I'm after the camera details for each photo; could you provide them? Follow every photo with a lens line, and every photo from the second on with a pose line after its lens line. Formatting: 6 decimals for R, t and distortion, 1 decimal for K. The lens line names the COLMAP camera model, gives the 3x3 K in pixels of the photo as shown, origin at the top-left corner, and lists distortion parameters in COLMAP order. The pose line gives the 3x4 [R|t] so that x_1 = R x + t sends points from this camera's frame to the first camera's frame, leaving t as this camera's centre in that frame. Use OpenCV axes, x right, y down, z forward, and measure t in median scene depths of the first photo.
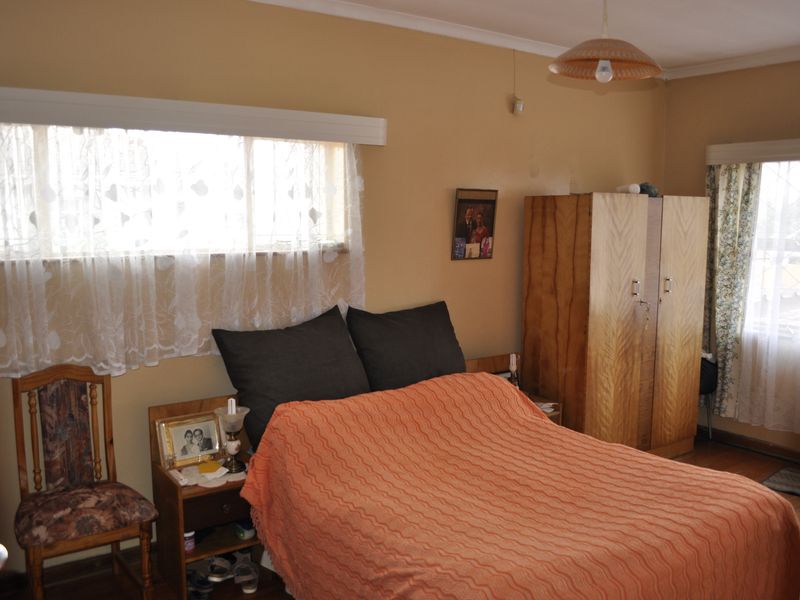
lens RADIAL K [[706.5, 0, 396.5], [0, 706.5, 302.9], [0, 0, 1]] dist [-0.087336, 0.014279]
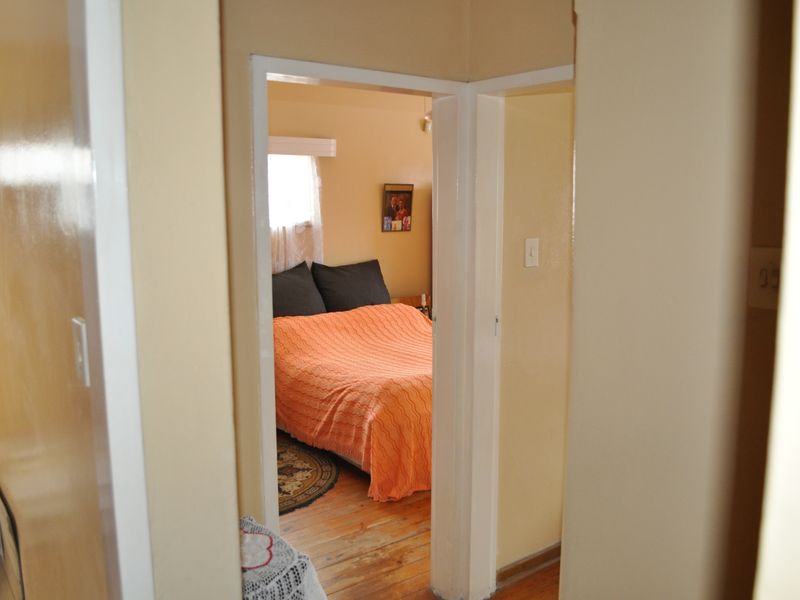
lens RADIAL K [[706.5, 0, 396.5], [0, 706.5, 302.9], [0, 0, 1]] dist [-0.087336, 0.014279]
pose [[0.998973, -0.012344, 0.043589, 0.046007], [0.011488, 0.999737, 0.019826, 0.065643], [-0.043823, -0.019305, 0.998853, -0.536978]]
